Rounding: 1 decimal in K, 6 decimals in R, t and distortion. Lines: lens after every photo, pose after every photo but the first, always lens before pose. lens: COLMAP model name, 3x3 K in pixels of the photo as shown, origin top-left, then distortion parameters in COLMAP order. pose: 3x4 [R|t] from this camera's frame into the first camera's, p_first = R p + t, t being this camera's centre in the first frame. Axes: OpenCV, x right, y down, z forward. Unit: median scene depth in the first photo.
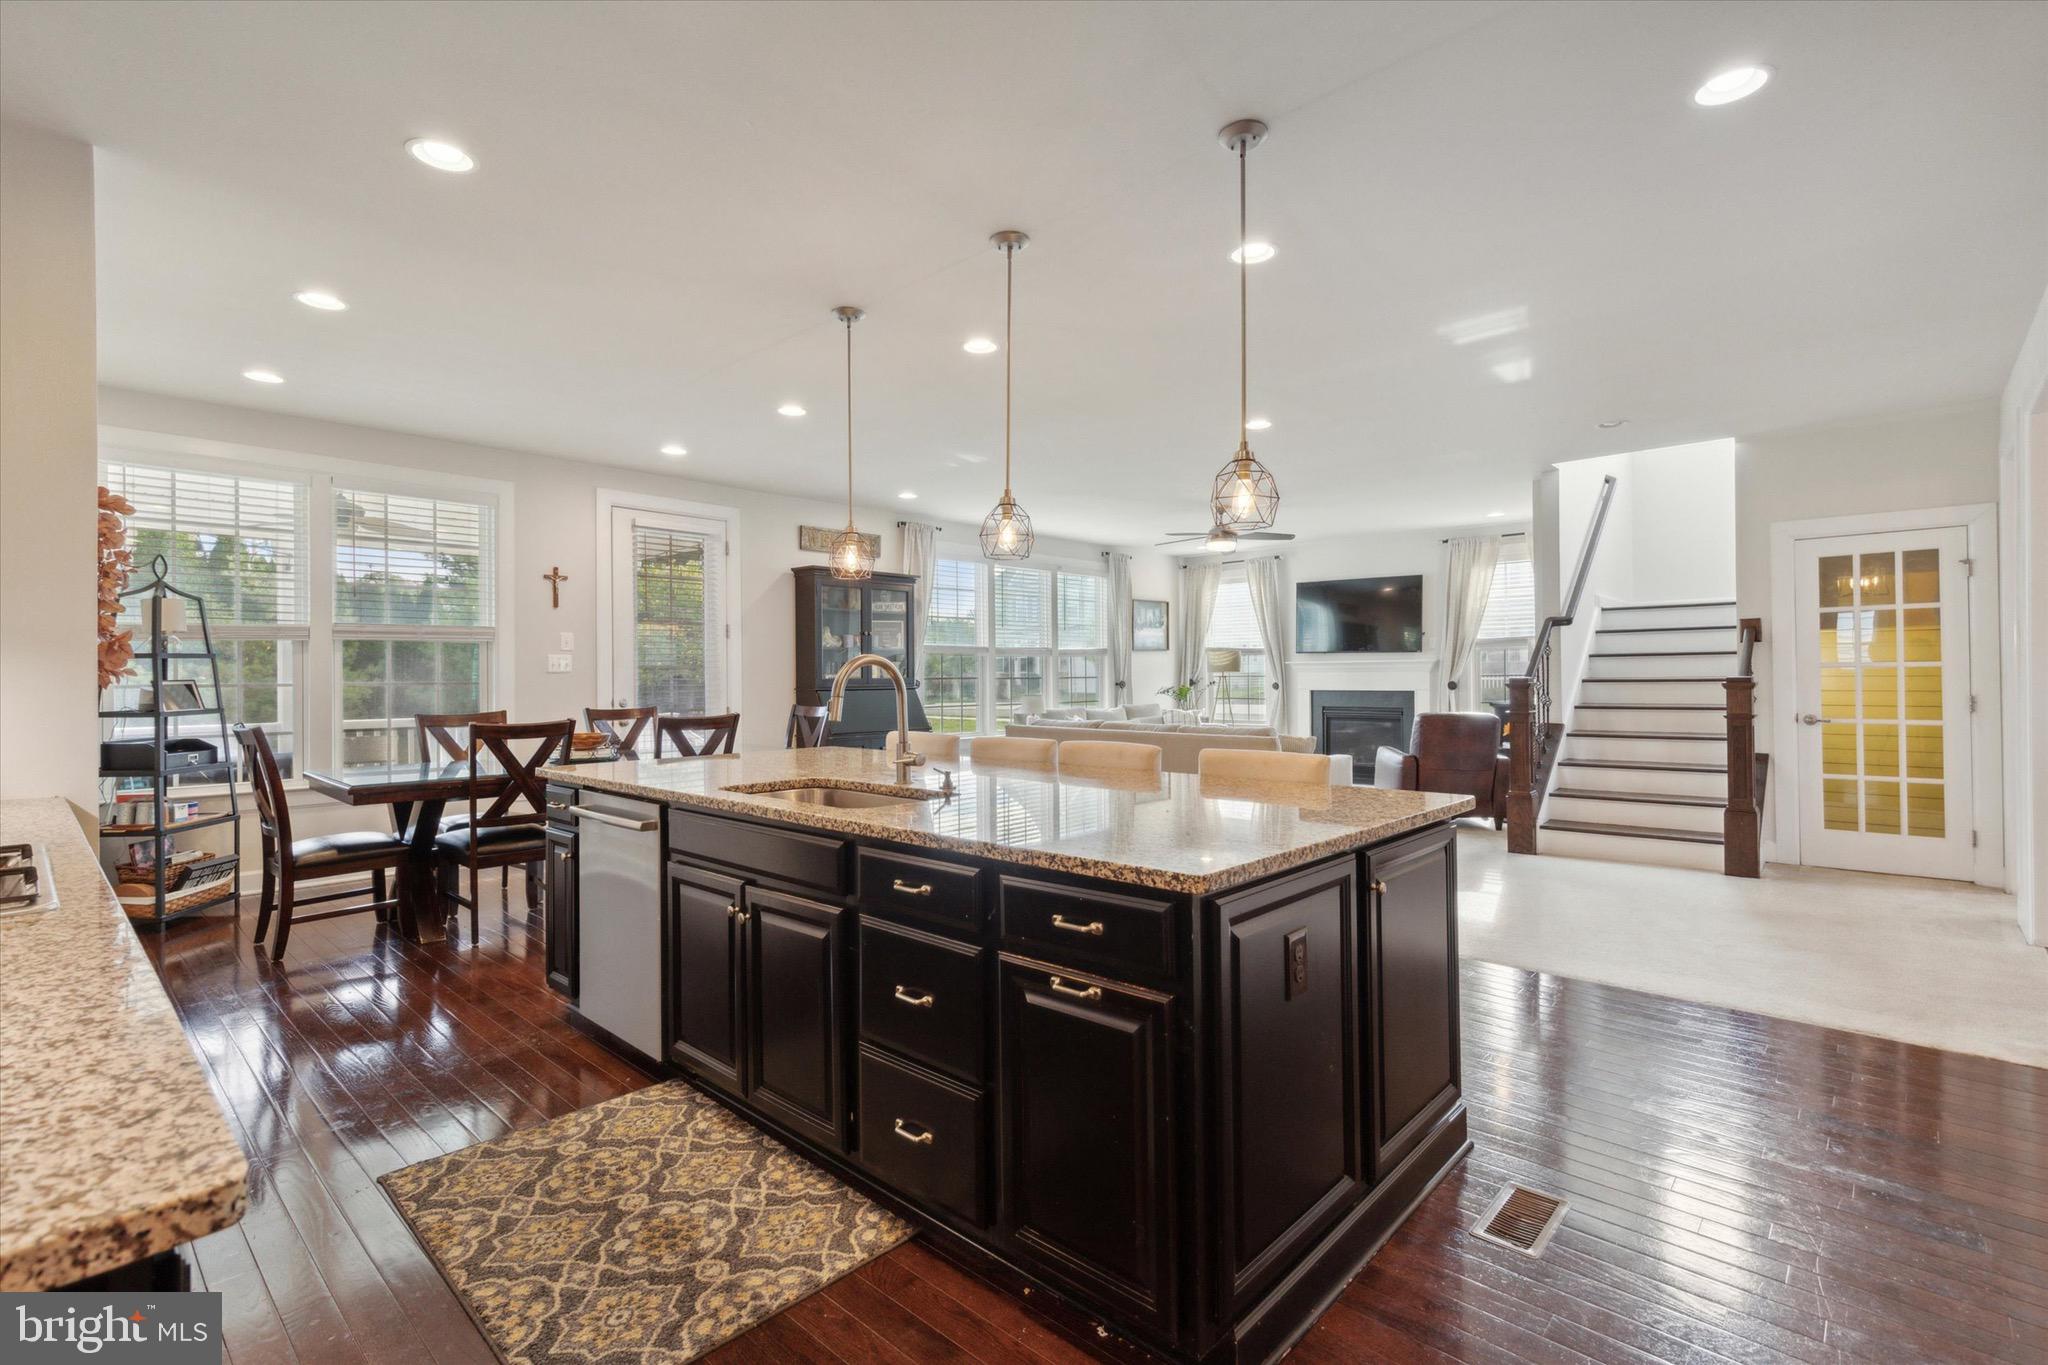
lens RADIAL K [[944.5, 0, 1019.2], [0, 944.5, 678.7], [0, 0, 1]] dist [0.003571, 0.000845]
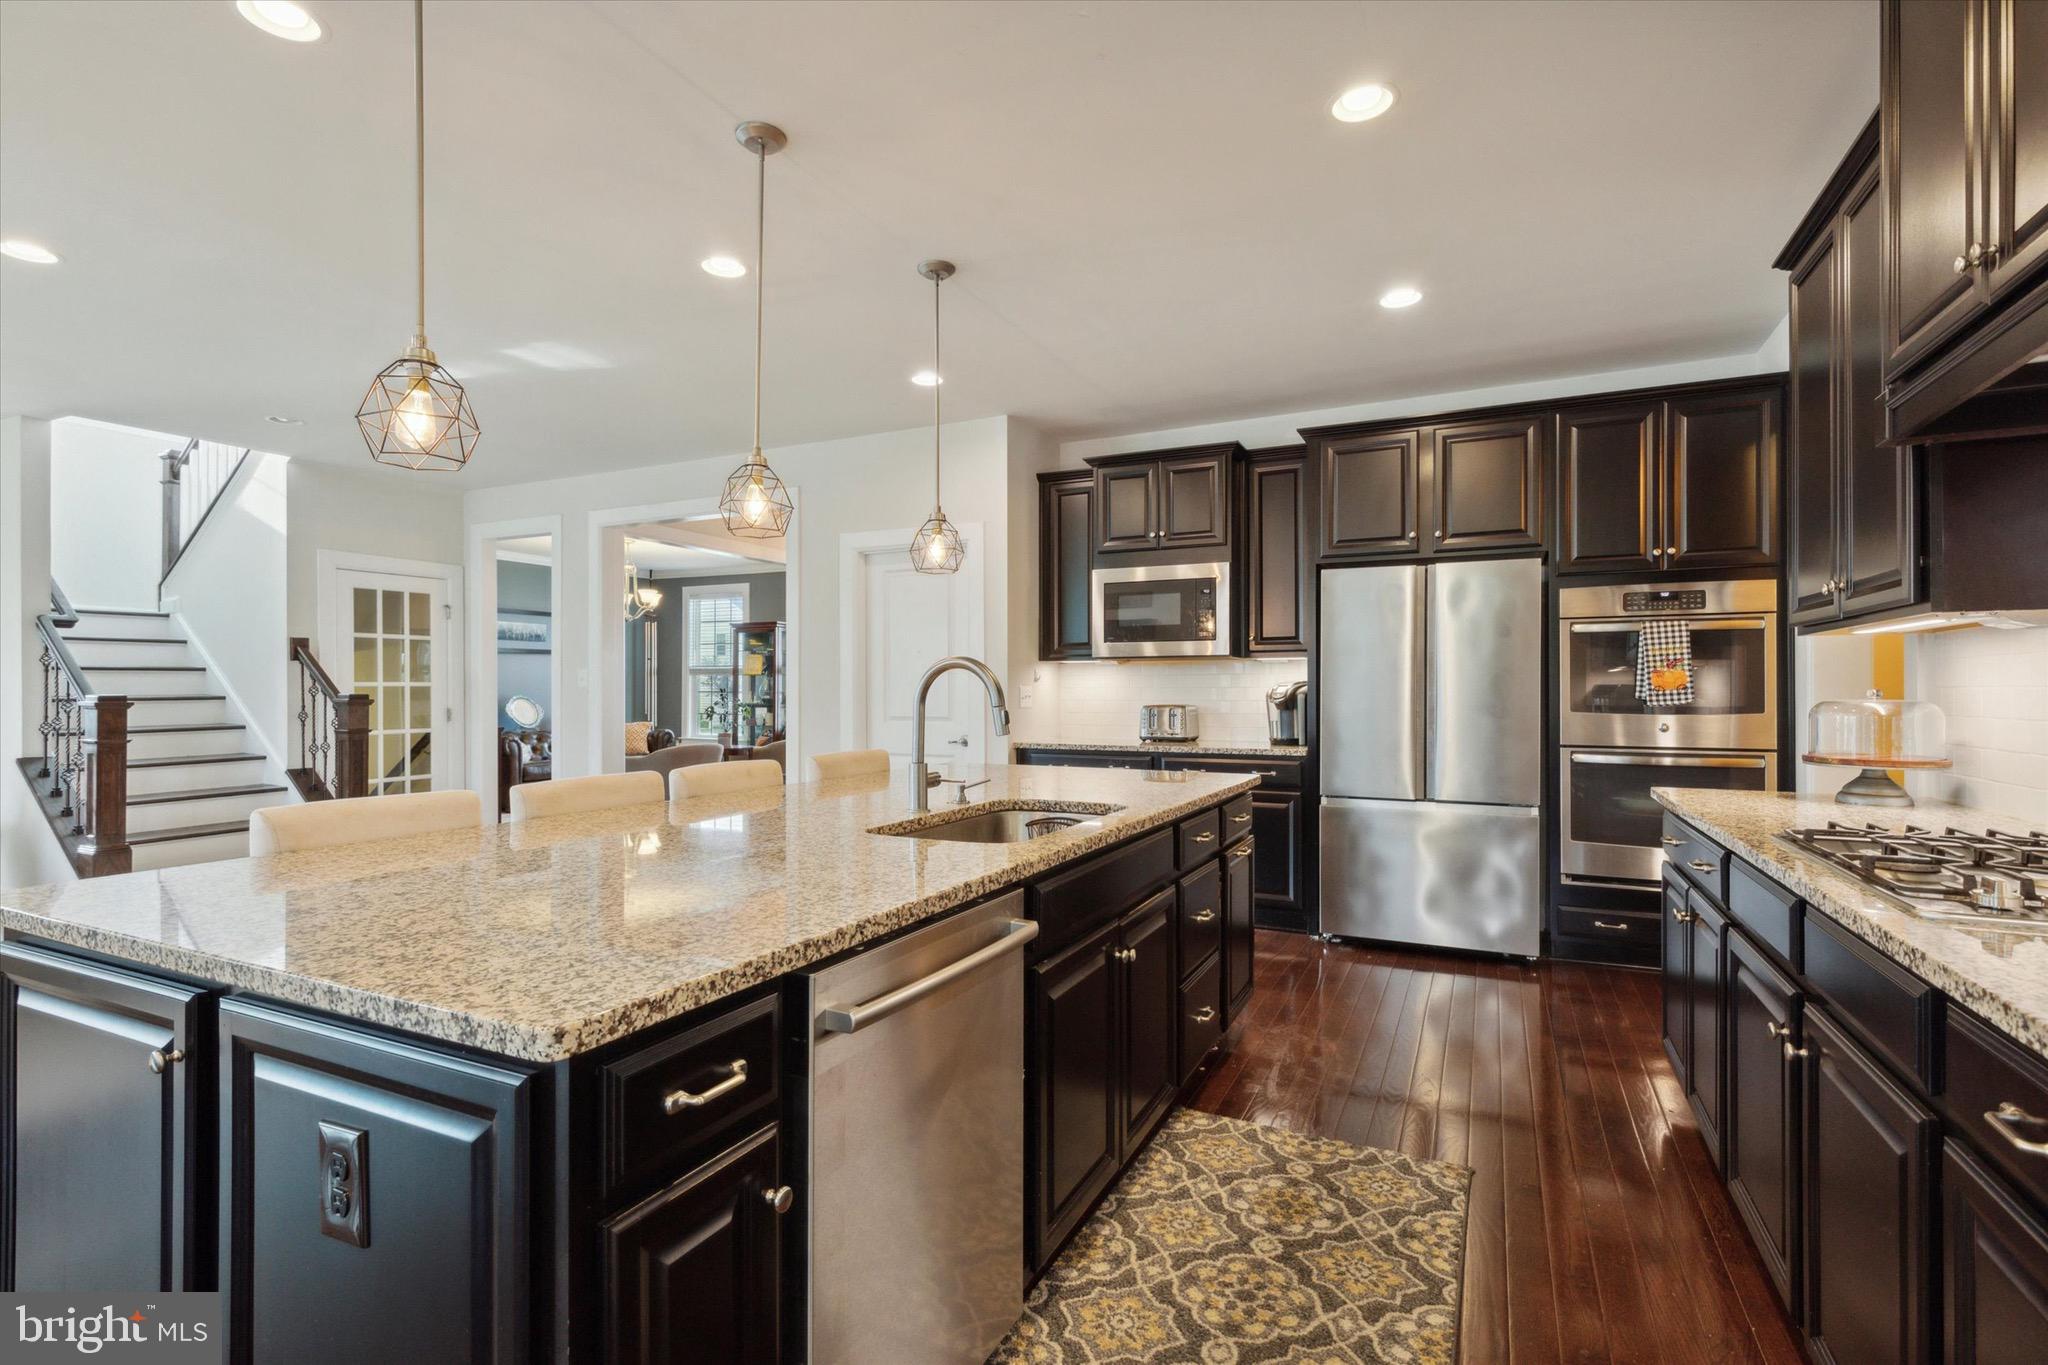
lens RADIAL K [[944.5, 0, 1030.9], [0, 944.5, 684.6], [0, 0, 1]] dist [0.003571, 0.000845]
pose [[-0.296715, 0.011767, 0.954893, -1.281605], [0.005658, 0.999928, -0.010564, 0.008538], [-0.954949, 0.002269, -0.296761, 1.553599]]
